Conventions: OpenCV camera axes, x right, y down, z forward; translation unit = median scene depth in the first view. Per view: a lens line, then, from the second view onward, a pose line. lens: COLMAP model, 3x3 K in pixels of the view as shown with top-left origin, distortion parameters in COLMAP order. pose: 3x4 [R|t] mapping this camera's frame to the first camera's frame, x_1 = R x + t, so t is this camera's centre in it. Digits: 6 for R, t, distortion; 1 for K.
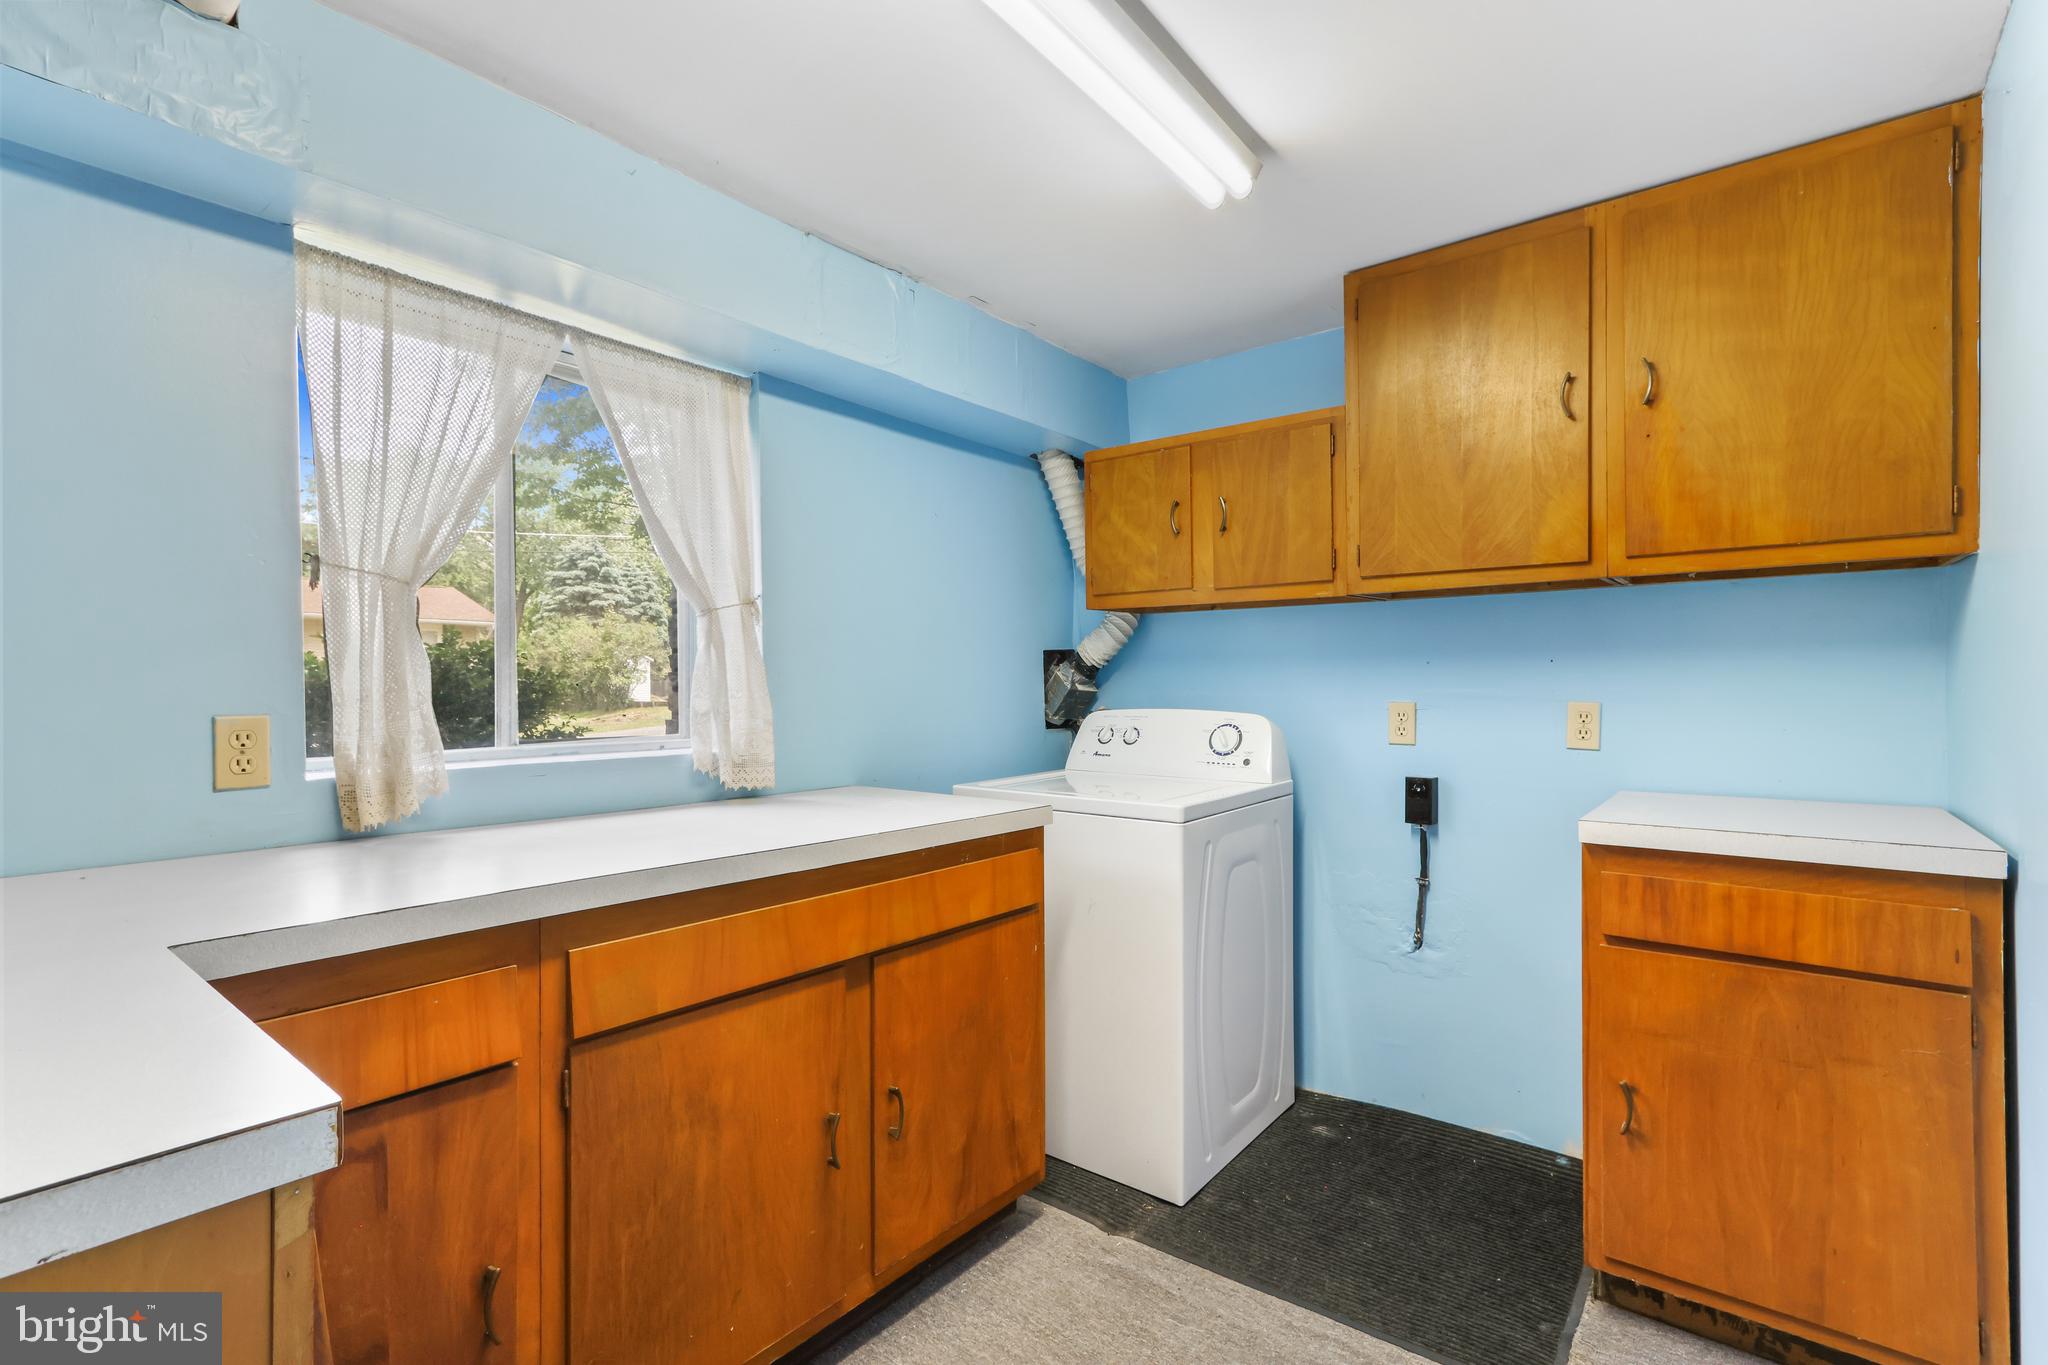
lens RADIAL K [[941.9, 0, 1021.0], [0, 941.9, 682.1], [0, 0, 1]] dist [-0.004180, 0.005160]
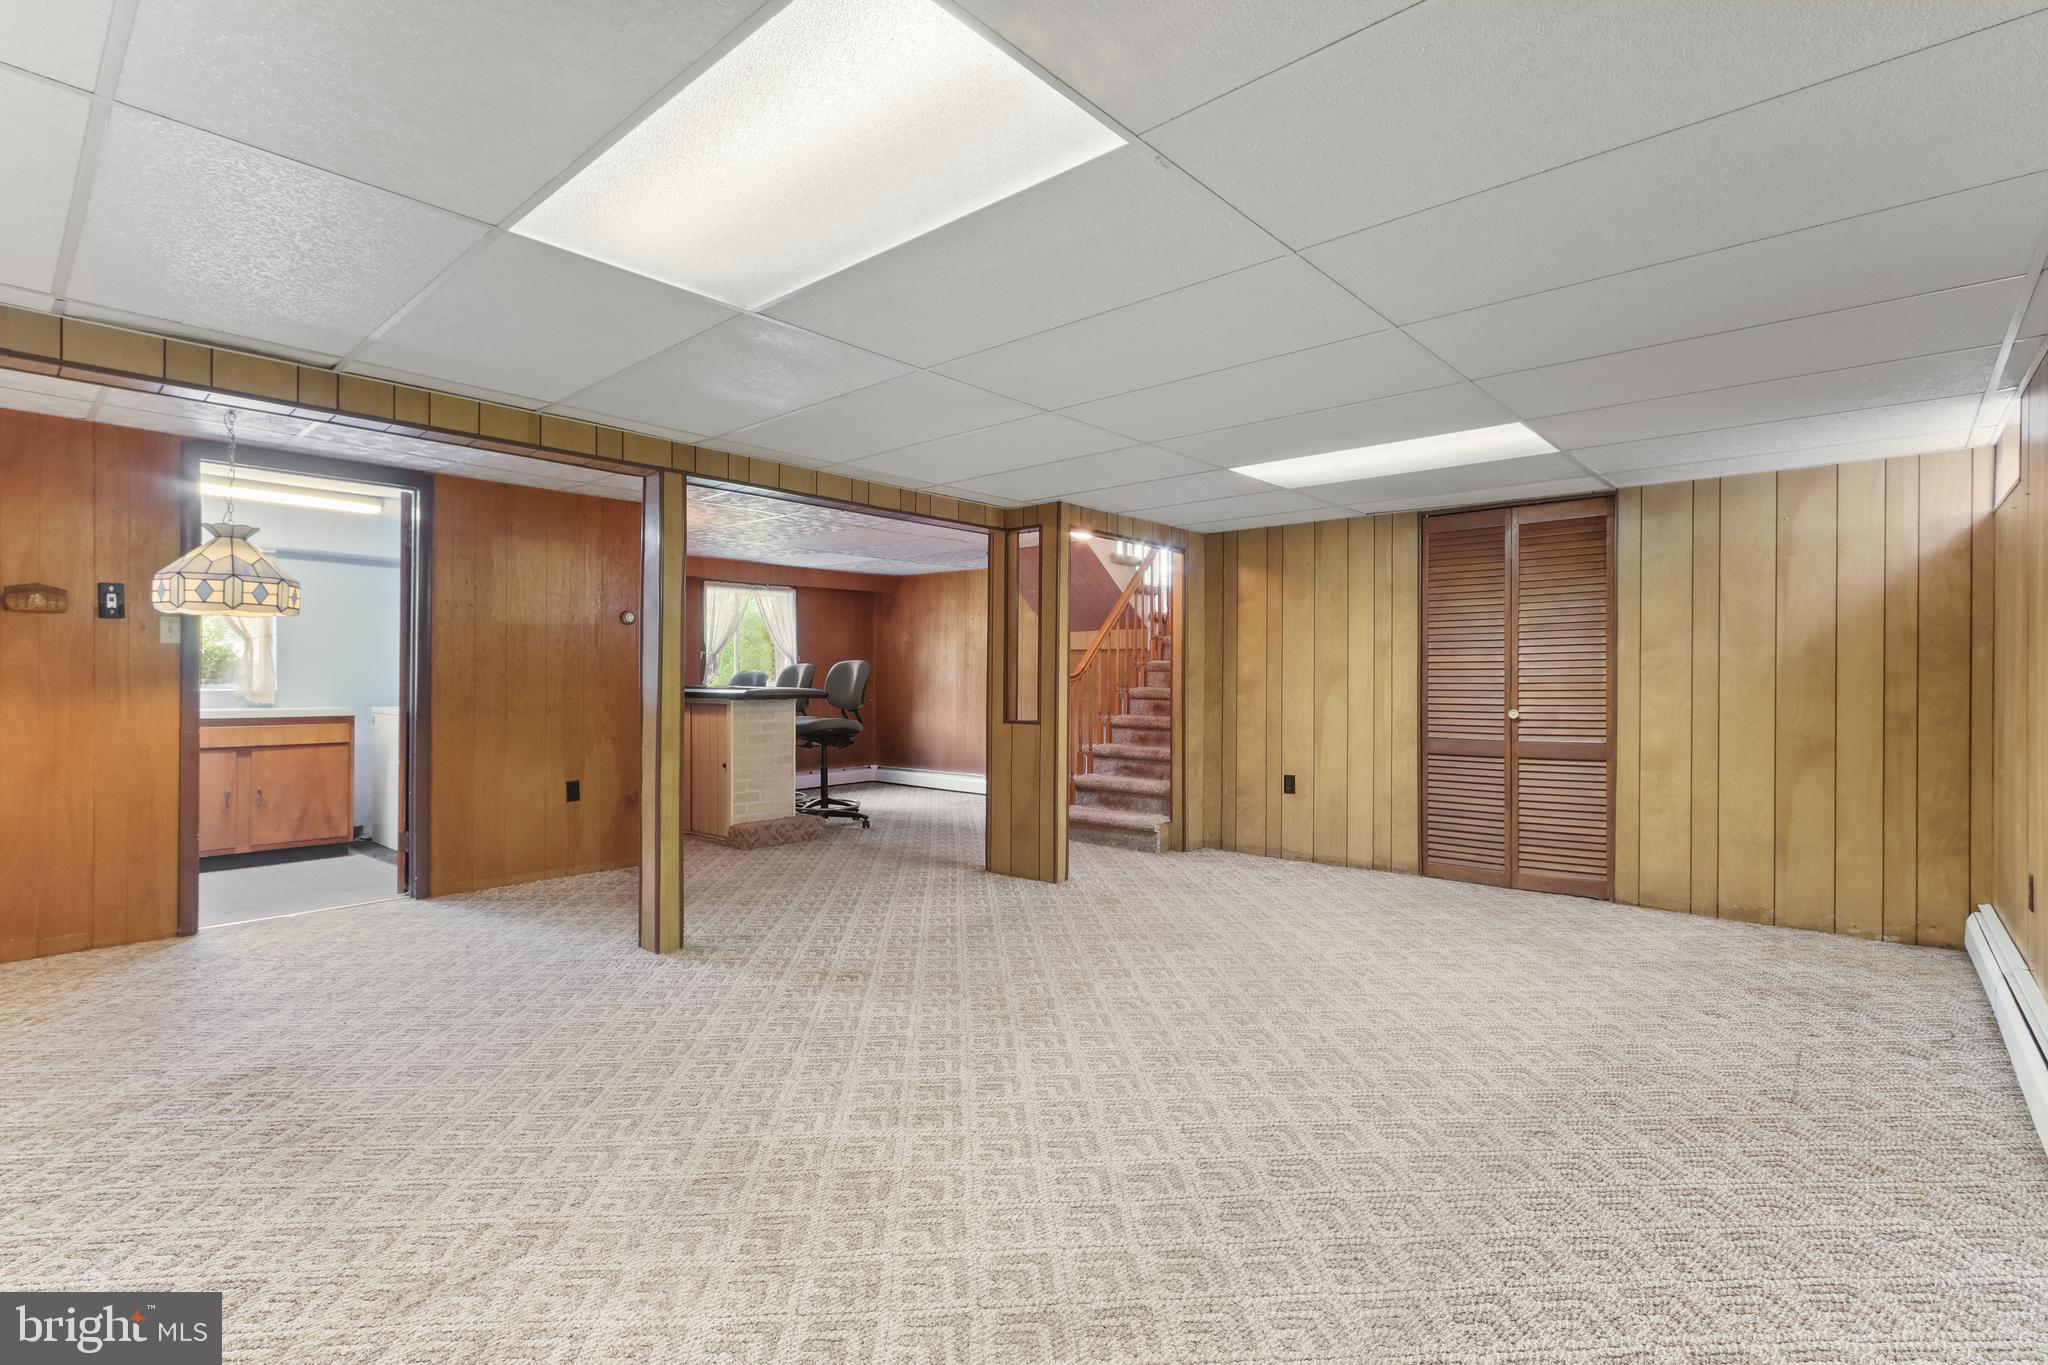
lens RADIAL K [[941.9, 0, 1025.8], [0, 941.9, 685.4], [0, 0, 1]] dist [-0.004180, 0.005160]
pose [[0.998992, 0.008019, -0.044173, 2.433134], [-0.007724, 0.999947, 0.006840, 0.028653], [0.044226, -0.006492, 0.999000, -1.947950]]
